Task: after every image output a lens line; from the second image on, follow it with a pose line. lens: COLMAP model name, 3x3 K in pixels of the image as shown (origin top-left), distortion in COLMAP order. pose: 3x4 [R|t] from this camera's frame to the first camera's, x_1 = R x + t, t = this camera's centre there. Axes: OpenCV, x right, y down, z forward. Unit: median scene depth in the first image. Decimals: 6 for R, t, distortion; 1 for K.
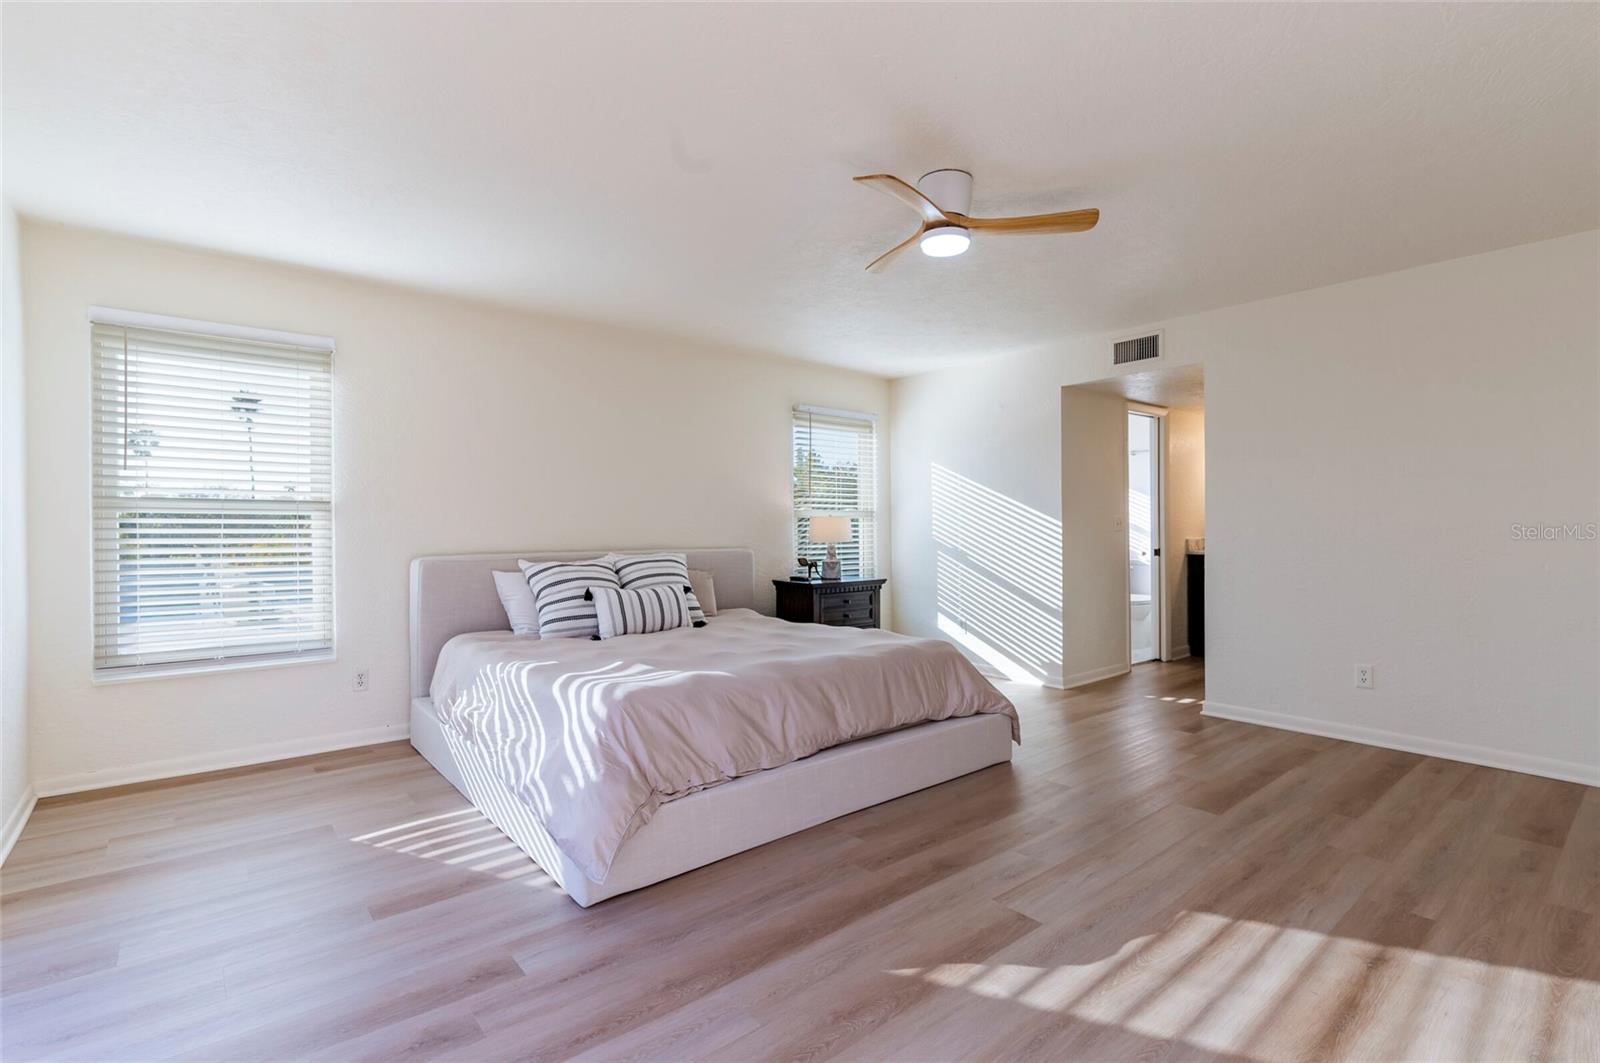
lens RADIAL K [[731.1, 0, 807.5], [0, 731.1, 529.2], [0, 0, 1]] dist [-0.001182, -0.000267]
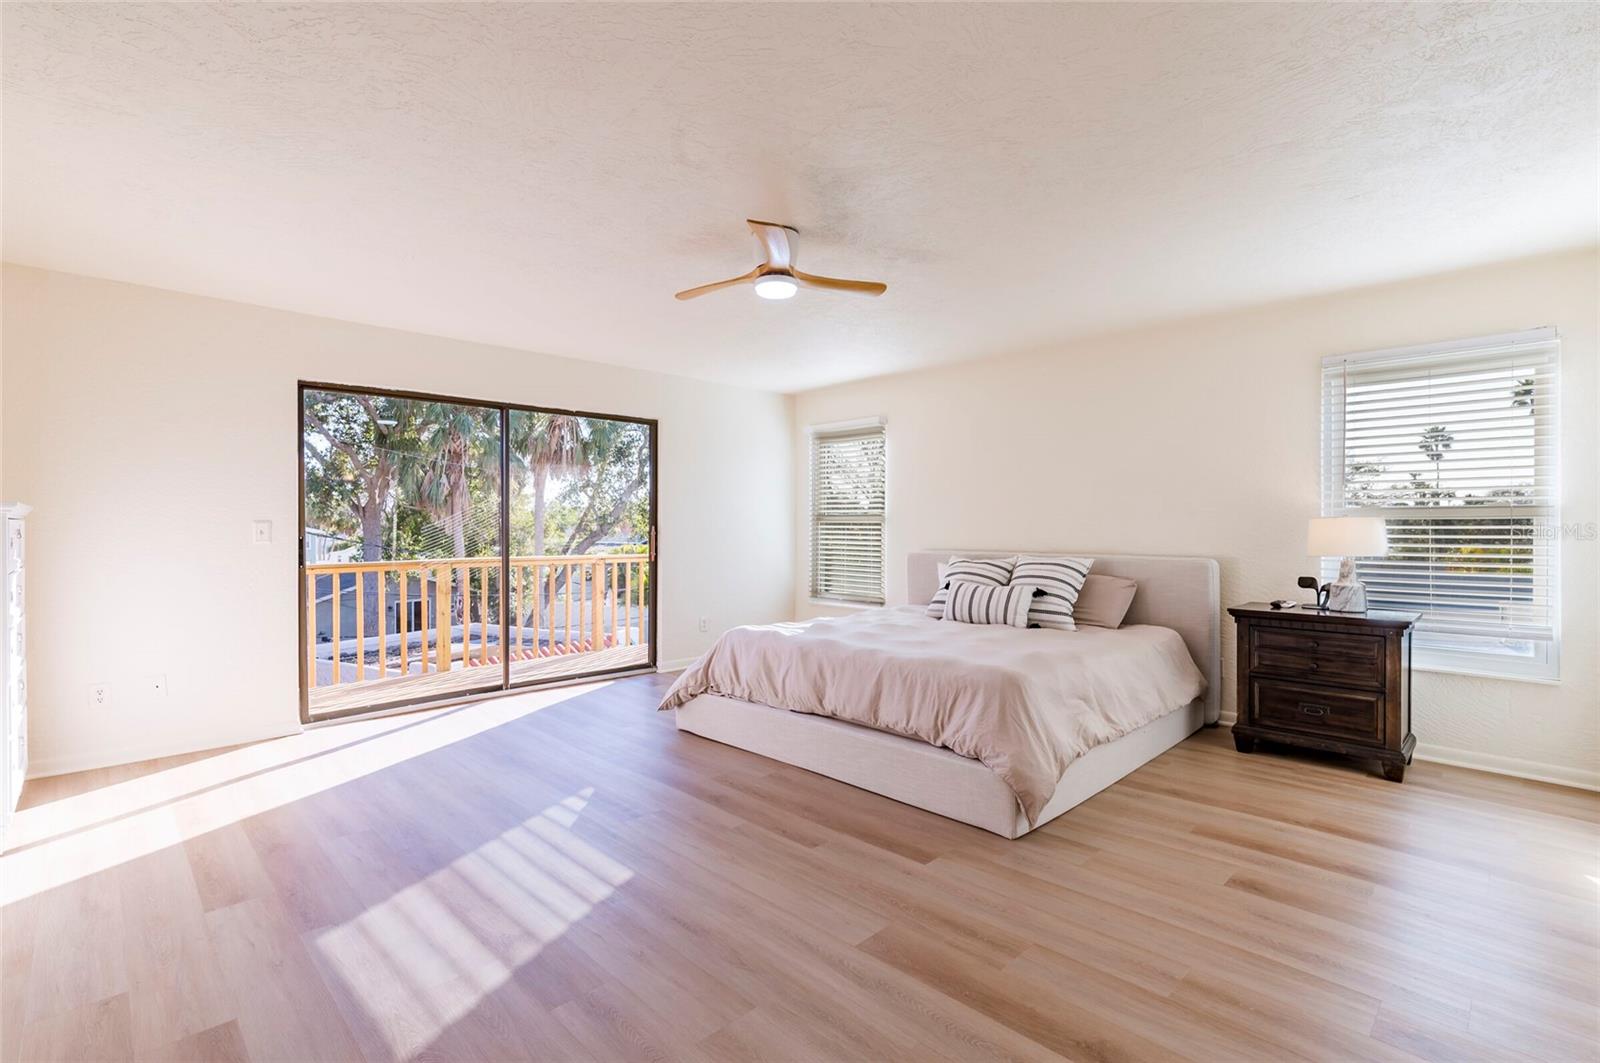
lens RADIAL K [[731.1, 0, 807.5], [0, 731.1, 529.2], [0, 0, 1]] dist [-0.001182, -0.000267]
pose [[0.093375, 0.004719, -0.995620, 1.302156], [-0.006238, 0.999972, 0.004155, -0.012251], [0.995612, 0.005823, 0.093401, 0.920402]]
